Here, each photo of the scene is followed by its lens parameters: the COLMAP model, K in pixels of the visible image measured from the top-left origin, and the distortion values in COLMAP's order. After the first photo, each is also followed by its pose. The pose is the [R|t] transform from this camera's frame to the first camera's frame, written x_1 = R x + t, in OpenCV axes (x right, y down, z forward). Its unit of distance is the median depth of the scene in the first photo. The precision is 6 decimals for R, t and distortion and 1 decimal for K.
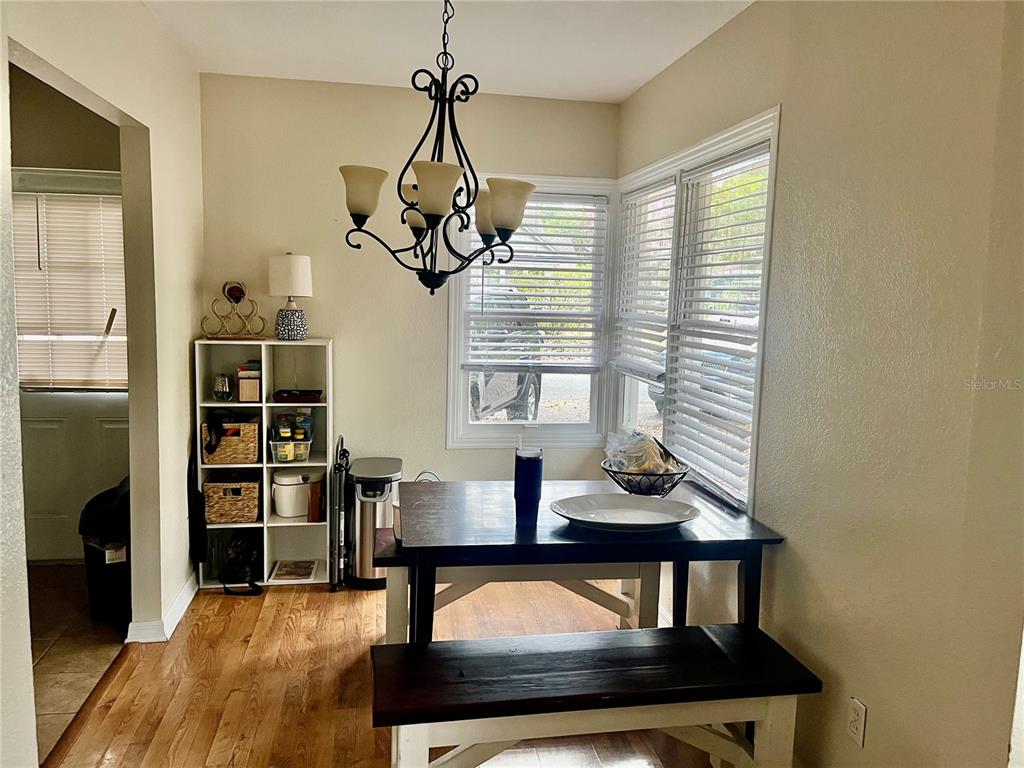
lens RADIAL K [[780.1, 0, 512.0], [0, 780.1, 384.0], [0, 0, 1]] dist [0.096517, -0.138192]
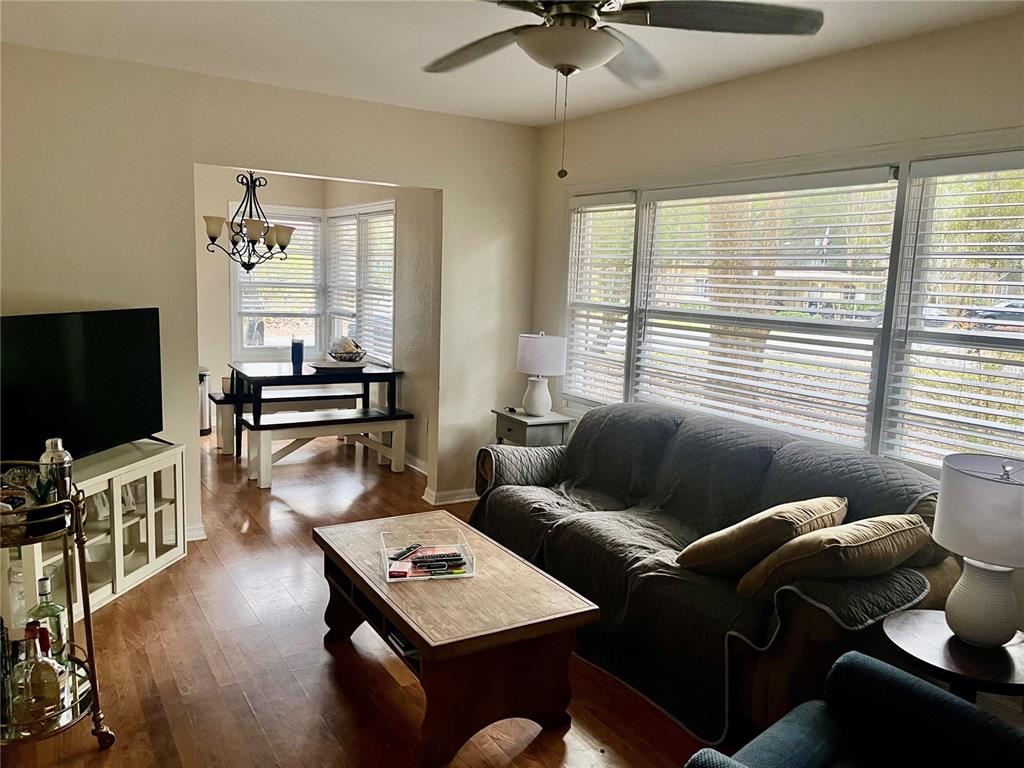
lens RADIAL K [[780.1, 0, 512.0], [0, 780.1, 384.0], [0, 0, 1]] dist [0.096517, -0.138192]
pose [[0.929422, -0.044904, 0.366276, -0.230028], [0.033824, 0.998757, 0.036618, 0.139897], [-0.367465, -0.021644, 0.929785, -1.328044]]
